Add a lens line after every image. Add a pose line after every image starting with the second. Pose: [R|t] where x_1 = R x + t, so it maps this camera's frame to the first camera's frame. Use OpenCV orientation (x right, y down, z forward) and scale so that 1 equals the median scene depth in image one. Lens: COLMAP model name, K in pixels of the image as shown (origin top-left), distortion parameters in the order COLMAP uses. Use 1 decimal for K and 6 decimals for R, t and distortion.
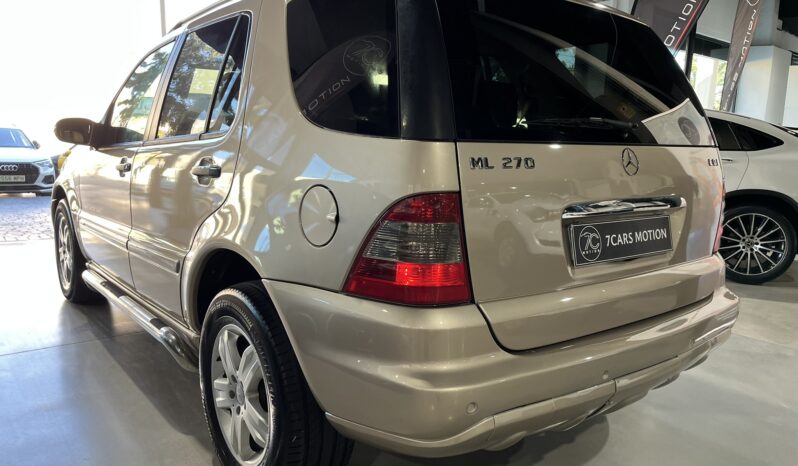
lens RADIAL K [[616.2, 0, 392.8], [0, 616.2, 233.8], [0, 0, 1]] dist [0.030360, 0.000605]
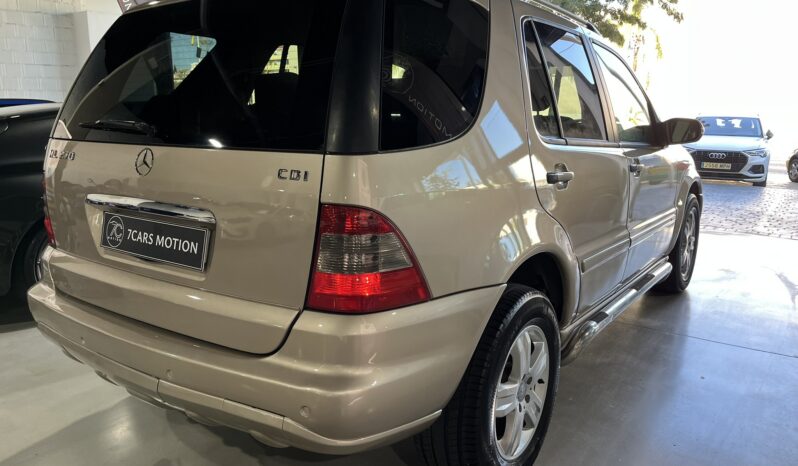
lens RADIAL K [[616.2, 0, 392.8], [0, 616.2, 233.8], [0, 0, 1]] dist [0.030360, 0.000605]
pose [[0.273994, 0.160041, -0.948322, 1.513484], [-0.140179, 0.982172, 0.125253, -0.190163], [0.951461, 0.098616, 0.291543, 1.149035]]
